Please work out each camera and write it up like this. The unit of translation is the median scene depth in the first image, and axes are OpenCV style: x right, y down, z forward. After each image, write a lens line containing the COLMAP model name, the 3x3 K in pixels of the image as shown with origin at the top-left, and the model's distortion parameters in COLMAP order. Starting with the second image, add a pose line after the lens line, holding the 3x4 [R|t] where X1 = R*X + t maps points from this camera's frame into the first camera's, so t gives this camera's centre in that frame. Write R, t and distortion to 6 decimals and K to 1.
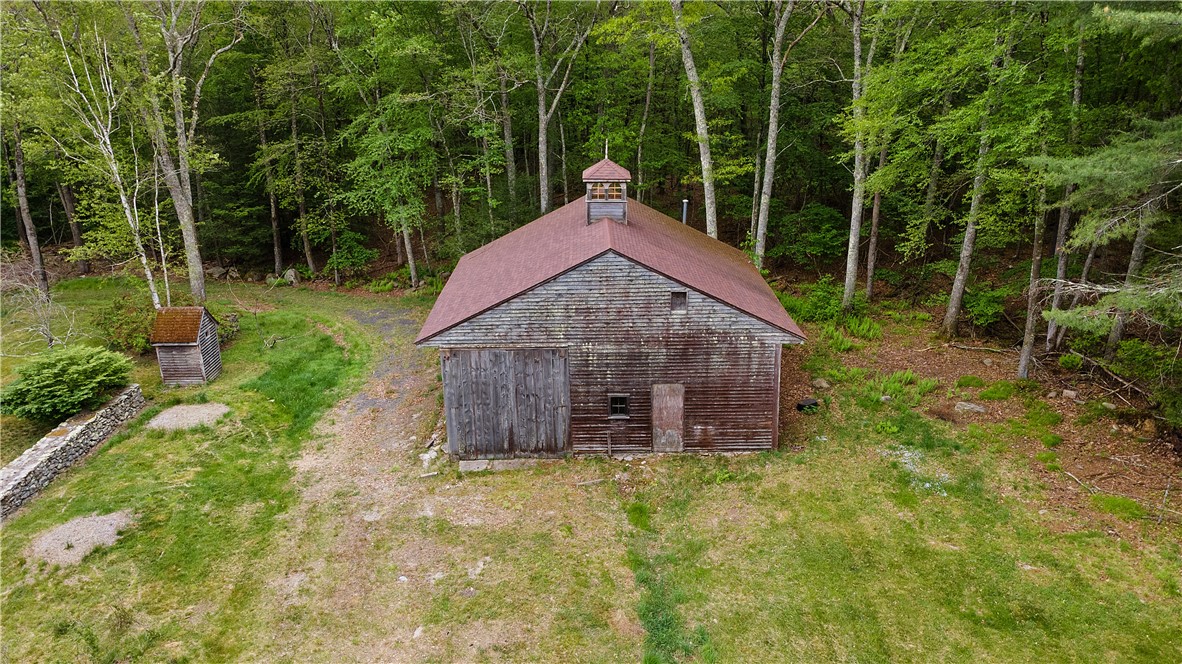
lens RADIAL K [[860.1, 0, 597.0], [0, 860.1, 330.7], [0, 0, 1]] dist [0.042794, 0.010534]
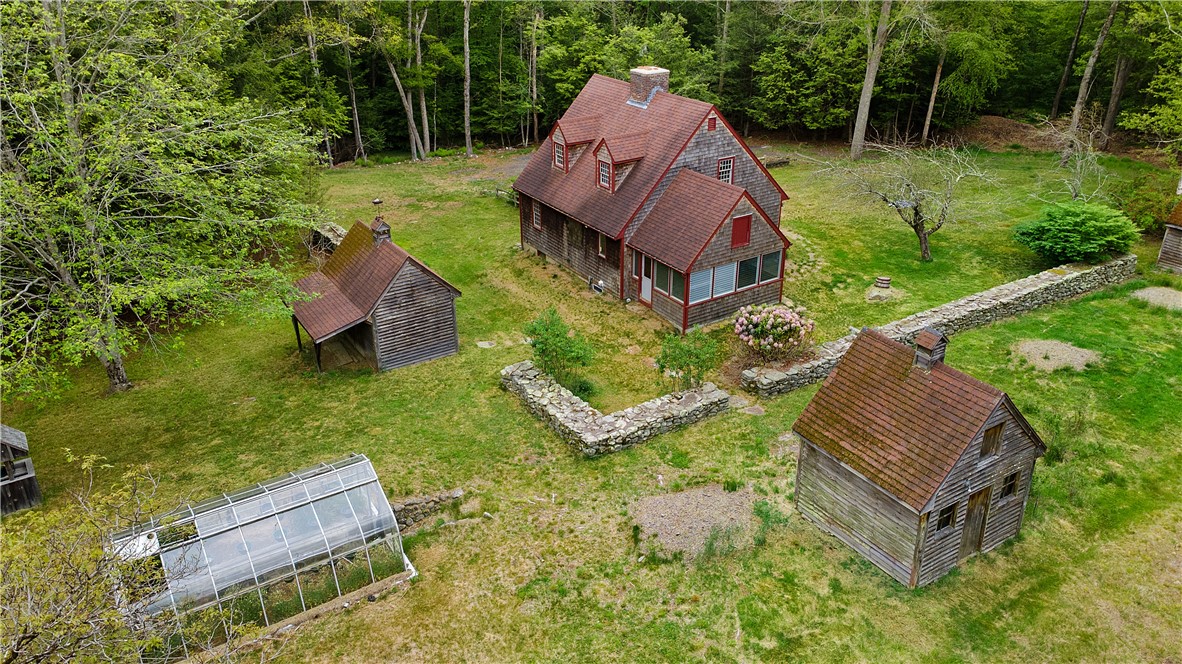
lens RADIAL K [[860.1, 0, 589.1], [0, 860.1, 332.3], [0, 0, 1]] dist [0.042794, 0.010534]
pose [[0.504472, 0.385938, -0.772373, -0.006917], [-0.289673, 0.918348, 0.269680, 0.058005], [0.813387, 0.087689, 0.575076, -0.156113]]
